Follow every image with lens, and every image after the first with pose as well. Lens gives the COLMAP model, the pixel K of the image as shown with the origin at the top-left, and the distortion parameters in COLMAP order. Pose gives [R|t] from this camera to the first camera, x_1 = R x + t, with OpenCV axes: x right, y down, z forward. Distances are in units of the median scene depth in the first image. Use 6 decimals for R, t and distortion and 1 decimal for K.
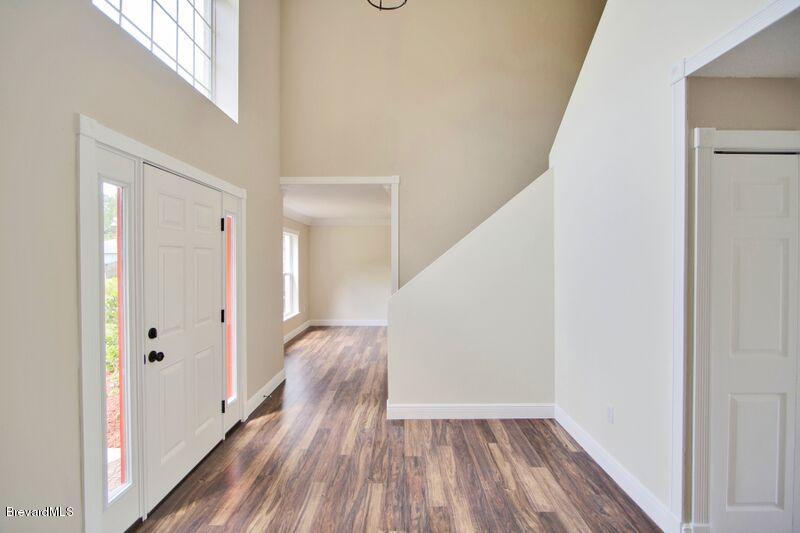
lens RADIAL K [[367.2, 0, 399.5], [0, 367.2, 264.2], [0, 0, 1]] dist [-0.018431, 0.000145]
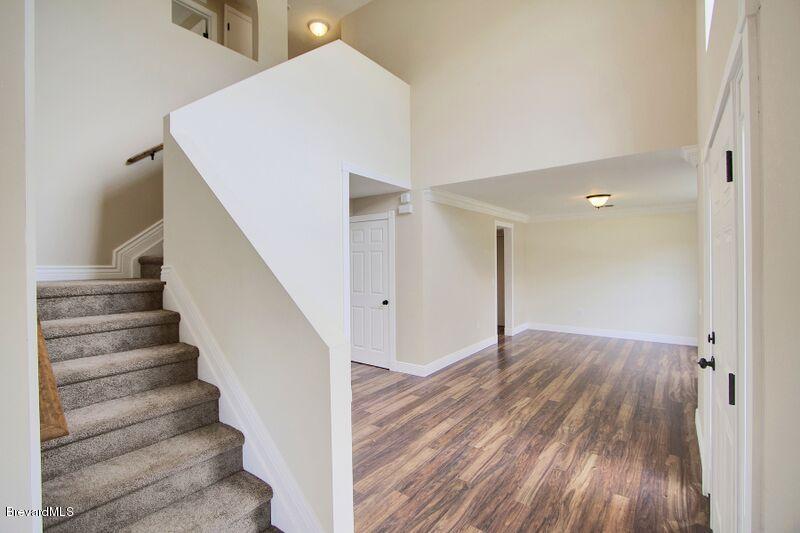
lens RADIAL K [[367.2, 0, 399.5], [0, 367.2, 264.2], [0, 0, 1]] dist [-0.018431, 0.000145]
pose [[-0.800749, 0.003086, 0.598992, -0.446601], [0.015013, 0.999776, 0.014919, -0.011034], [-0.598812, 0.020939, -0.800616, 1.618114]]
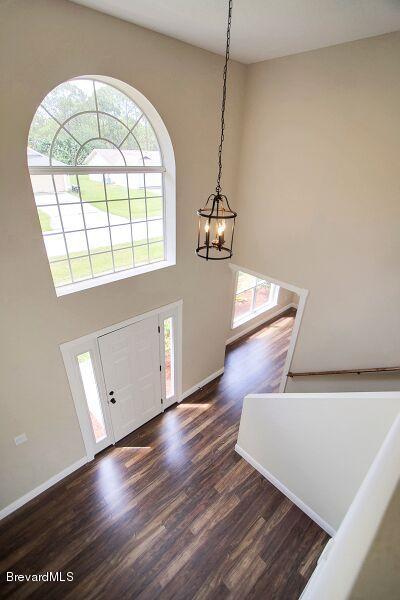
lens RADIAL K [[275.4, 0, 201.2], [0, 275.4, 301.2], [0, 0, 1]] dist [-0.018431, 0.000145]
pose [[0.684808, 0.354645, -0.636605, 0.503820], [-0.034503, 0.888388, 0.457795, -0.908380], [0.727907, -0.291536, 0.620611, 0.364802]]
